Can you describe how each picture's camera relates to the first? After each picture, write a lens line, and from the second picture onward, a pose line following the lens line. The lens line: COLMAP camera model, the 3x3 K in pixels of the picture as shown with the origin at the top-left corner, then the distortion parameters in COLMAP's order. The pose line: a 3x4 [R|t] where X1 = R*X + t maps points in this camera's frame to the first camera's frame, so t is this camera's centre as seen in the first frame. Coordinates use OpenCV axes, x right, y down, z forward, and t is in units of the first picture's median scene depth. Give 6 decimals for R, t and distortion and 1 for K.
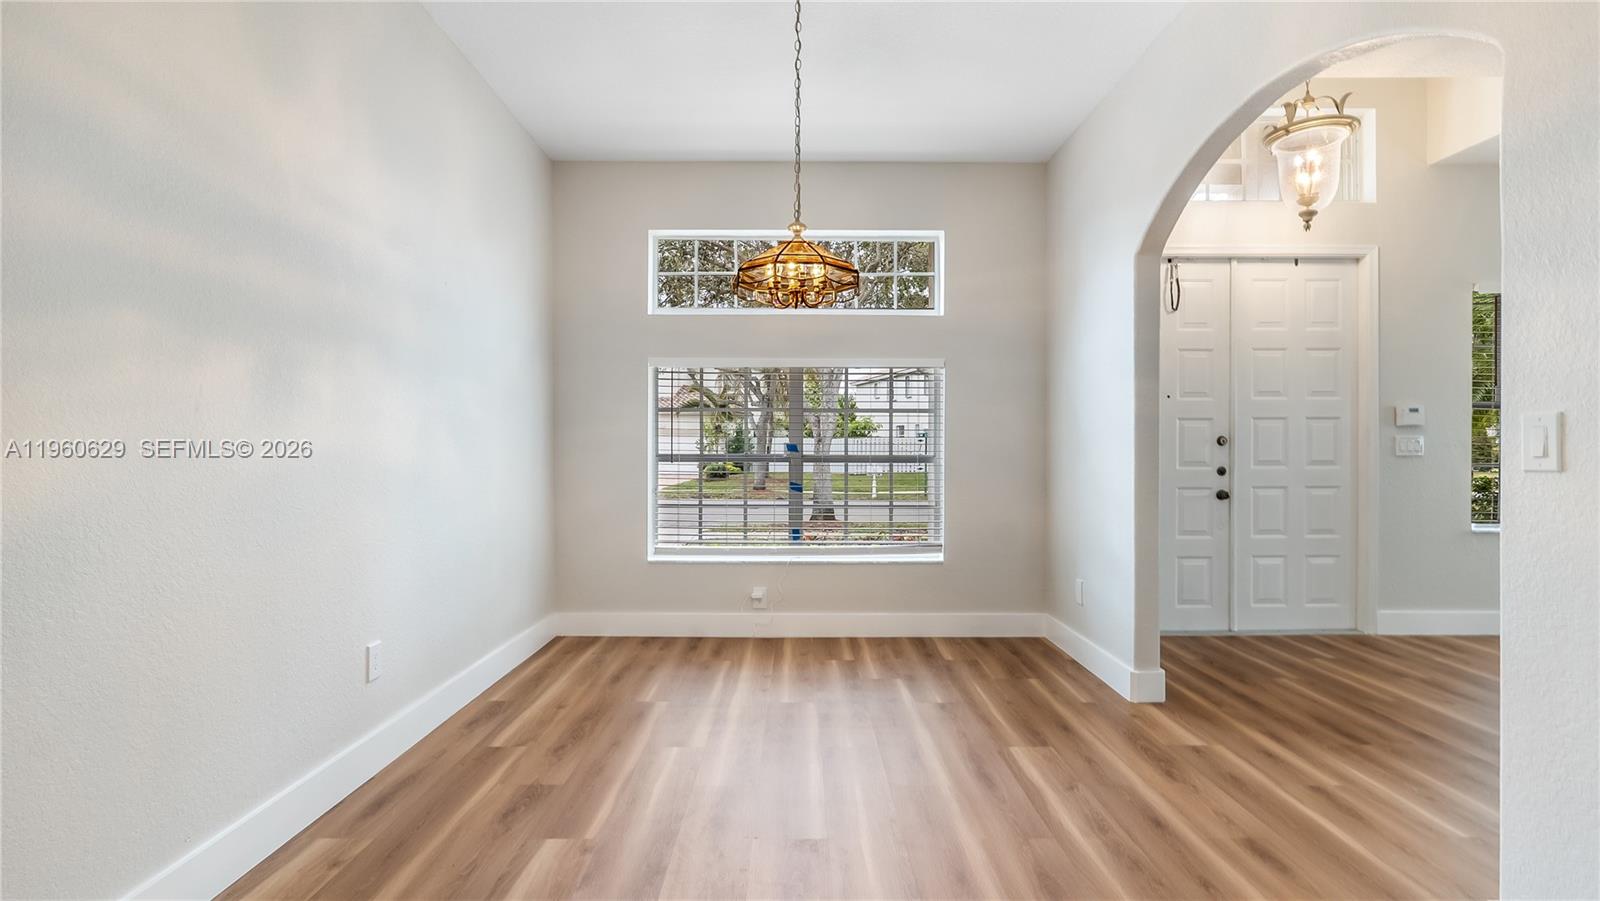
lens RADIAL K [[737.6, 0, 803.2], [0, 737.6, 449.1], [0, 0, 1]] dist [-0.001781, -0.000124]
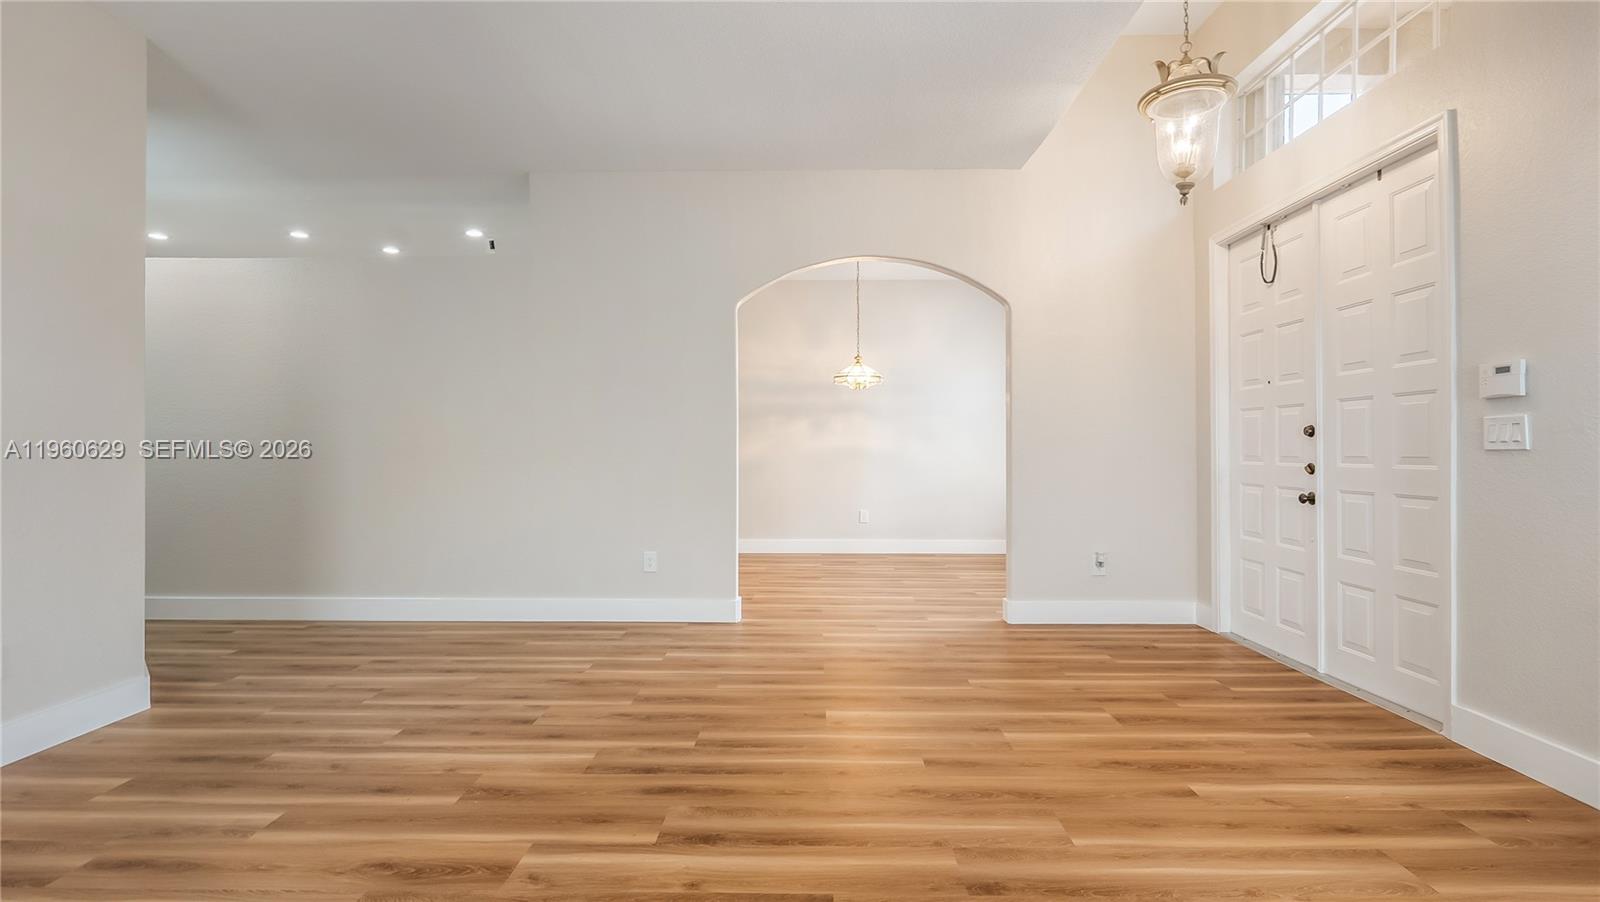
lens RADIAL K [[741.2, 0, 799.1], [0, 741.2, 443.6], [0, 0, 1]] dist [-0.001877, 0.000092]
pose [[-0.018752, -0.007638, -0.999795, 1.394924], [-0.000580, 0.999971, -0.007628, 0.009068], [0.999824, 0.000437, -0.018756, 0.461396]]
